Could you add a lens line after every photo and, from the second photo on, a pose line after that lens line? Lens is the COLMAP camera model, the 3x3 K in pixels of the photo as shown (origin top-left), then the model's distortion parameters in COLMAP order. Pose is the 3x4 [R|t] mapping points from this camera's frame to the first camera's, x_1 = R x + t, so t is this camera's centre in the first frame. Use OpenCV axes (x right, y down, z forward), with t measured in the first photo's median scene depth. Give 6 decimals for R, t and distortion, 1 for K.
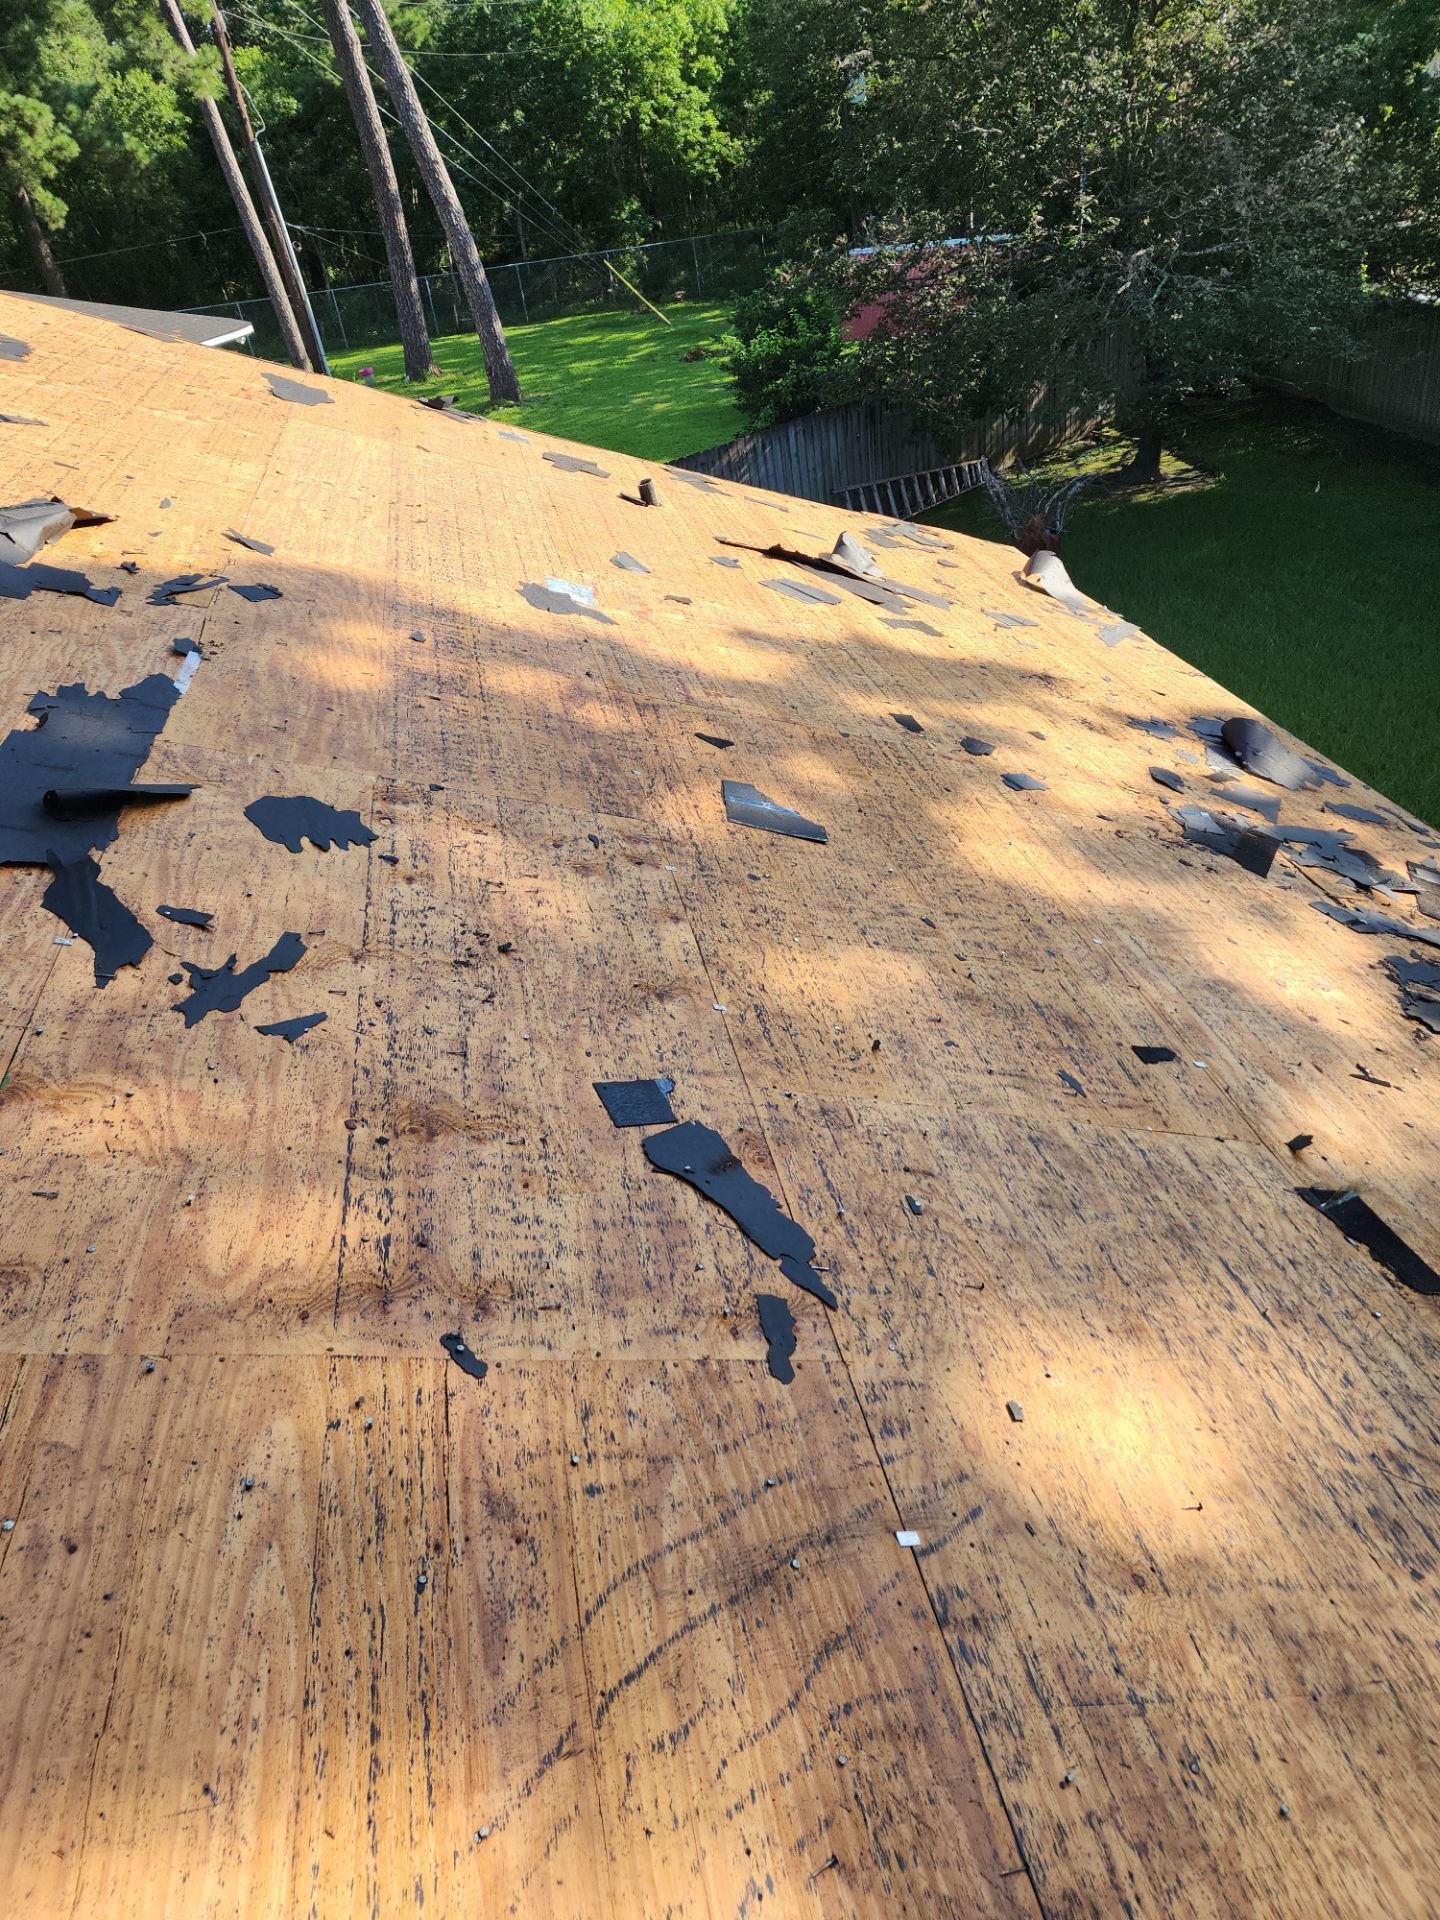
lens RADIAL K [[1297.5, 0, 720.0], [0, 1297.5, 960.0], [0, 0, 1]] dist [0.124201, -0.127957]
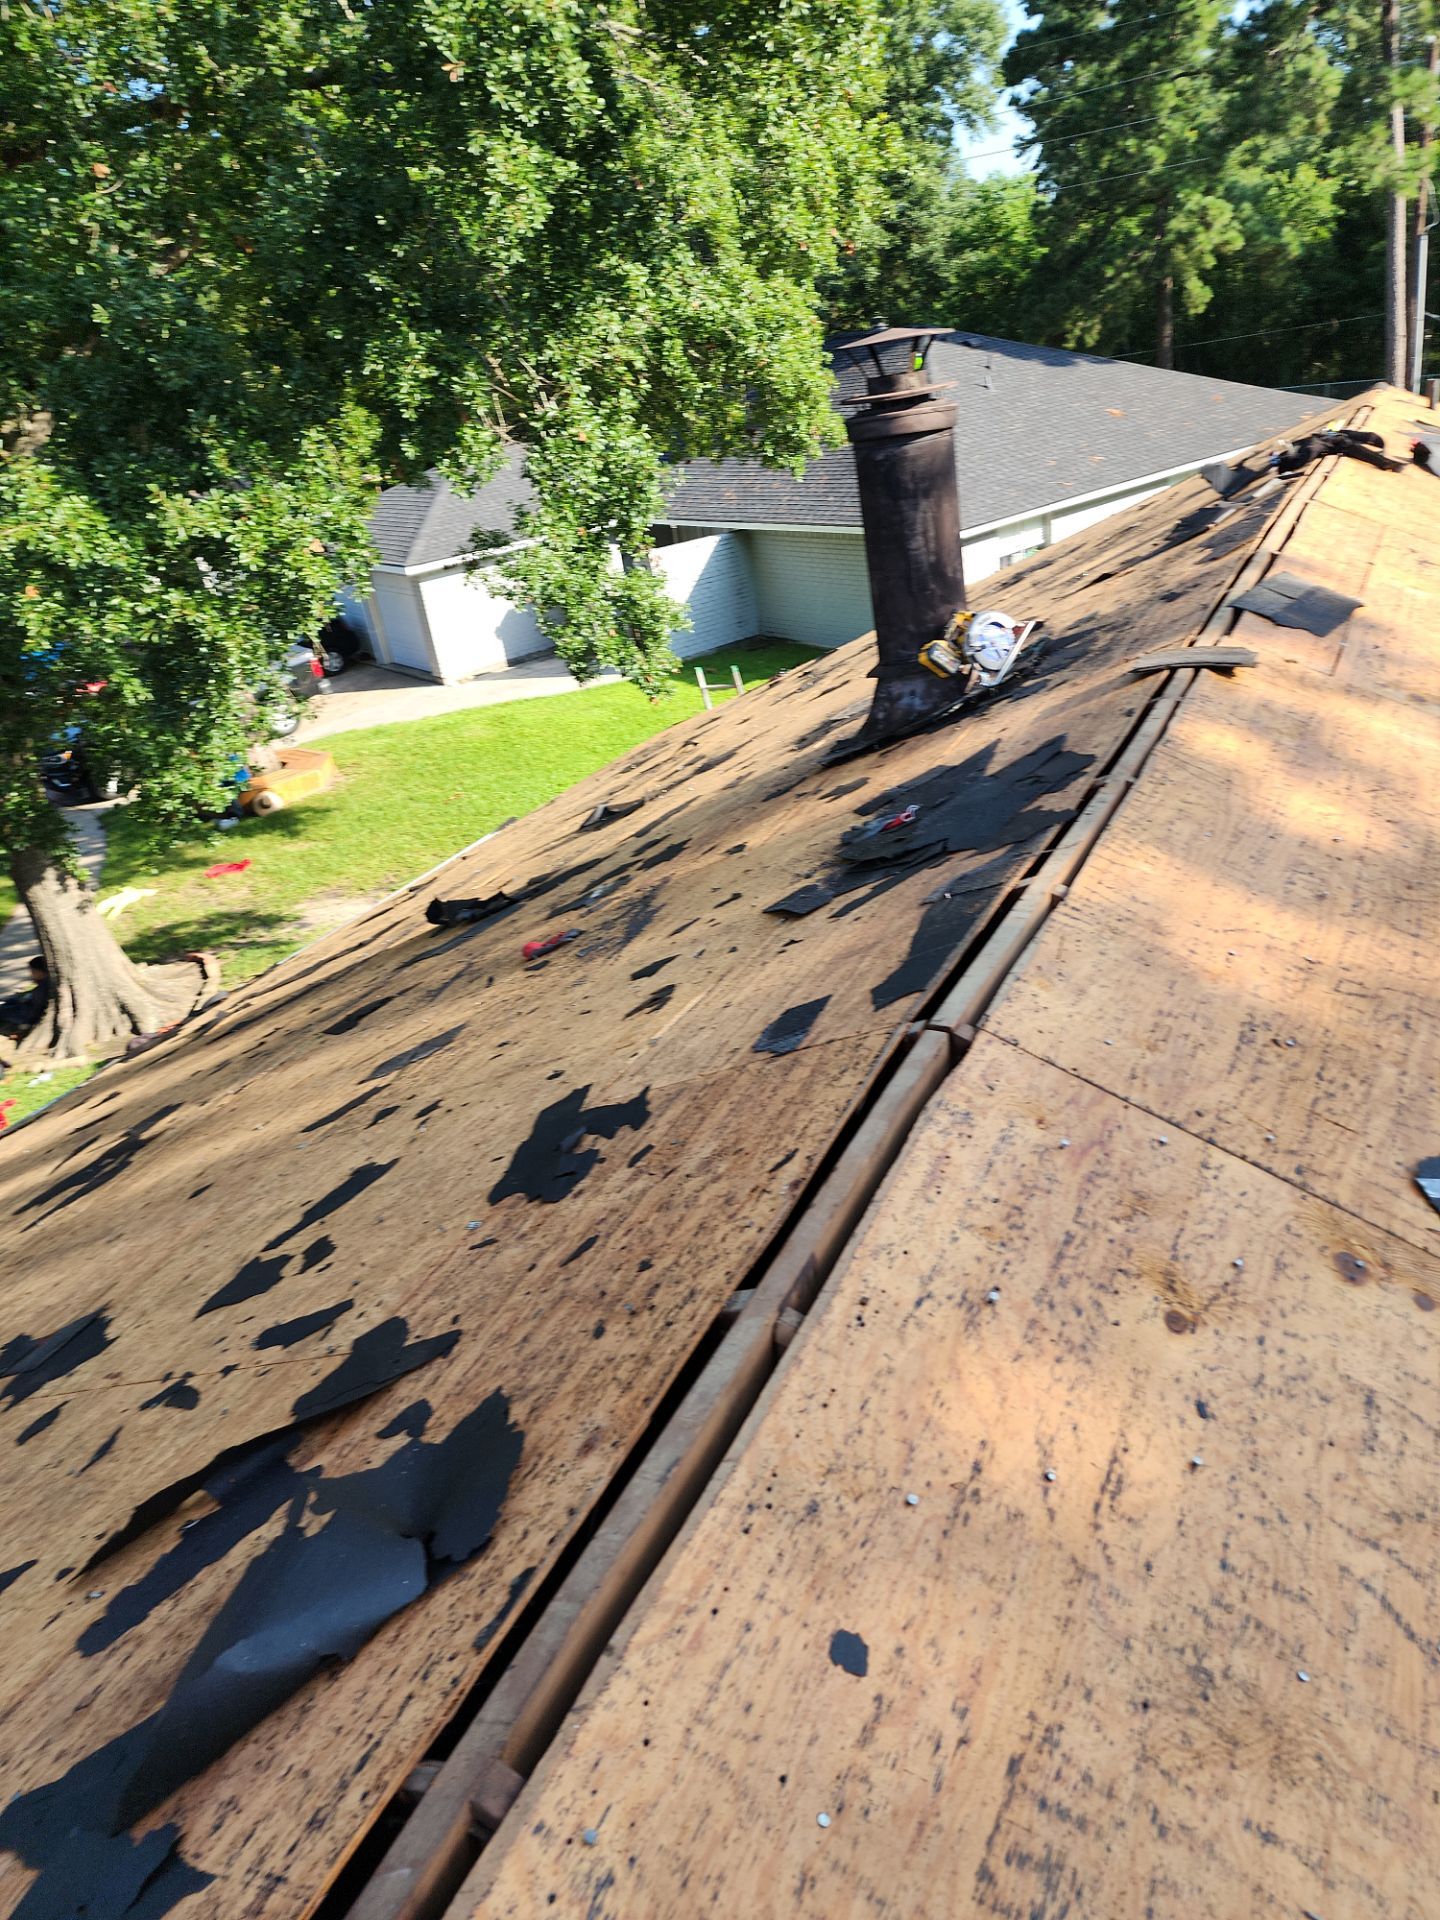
lens RADIAL K [[1276.5, 0, 725.7], [0, 1276.5, 951.4], [0, 0, 1]] dist [0.057765, -0.051006]
pose [[0.767082, 0.298647, -0.567798, -0.430692], [-0.321843, 0.944753, 0.062114, 0.263534], [0.554979, 0.135096, 0.820821, -0.617858]]
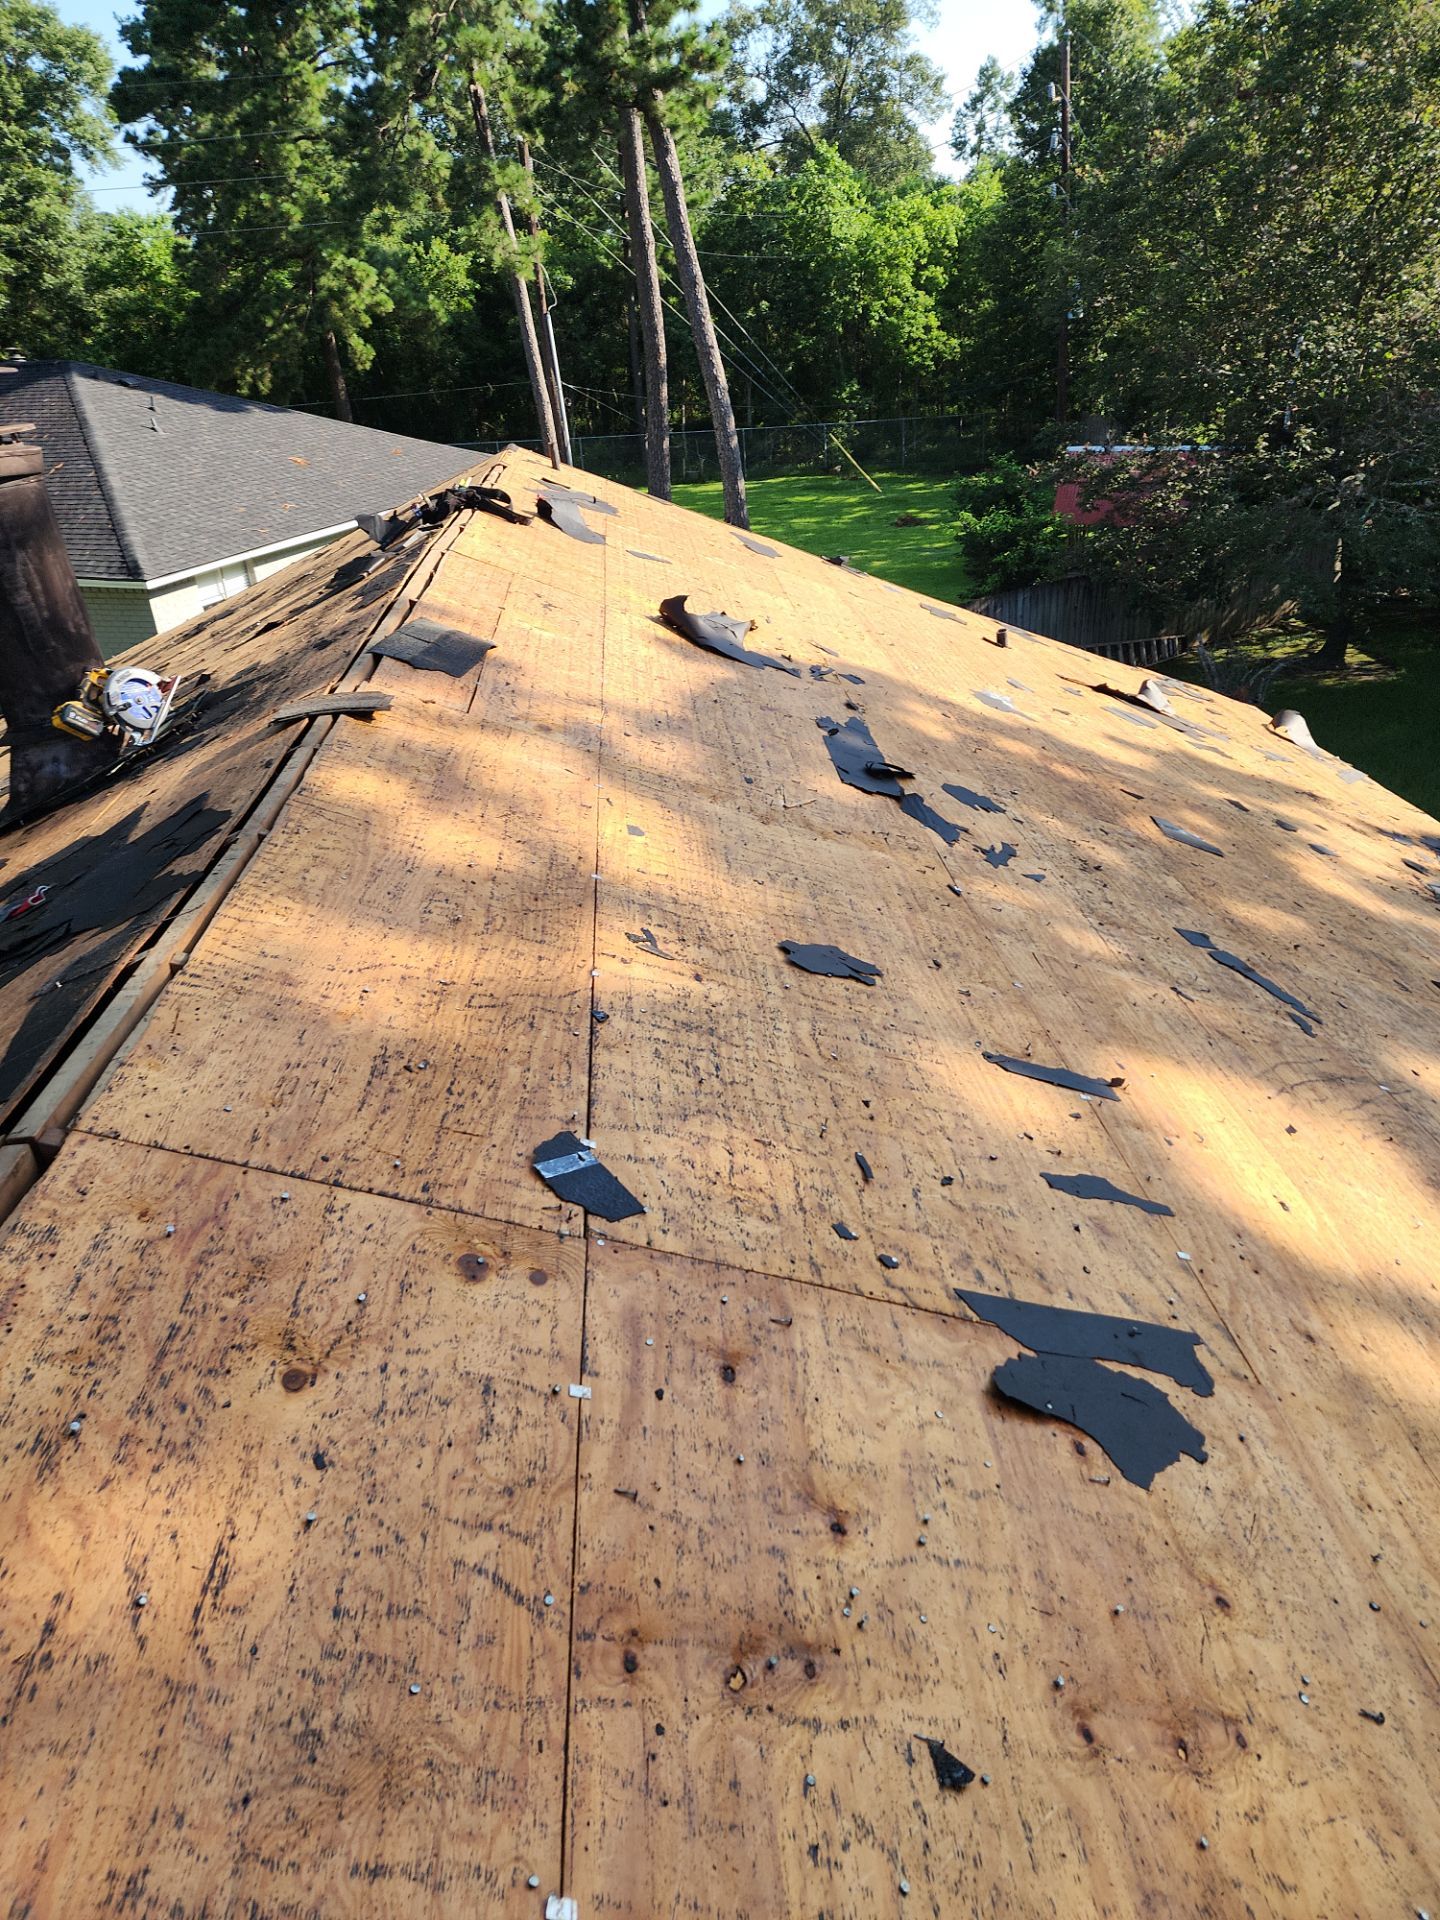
lens RADIAL K [[1270.3, 0, 732.5], [0, 1270.3, 951.0], [0, 0, 1]] dist [0.059726, -0.055217]
pose [[0.989061, 0.116948, -0.089902, -0.350242], [-0.125101, 0.987949, -0.091142, 0.236516], [0.078160, 0.101391, 0.991772, -0.585891]]
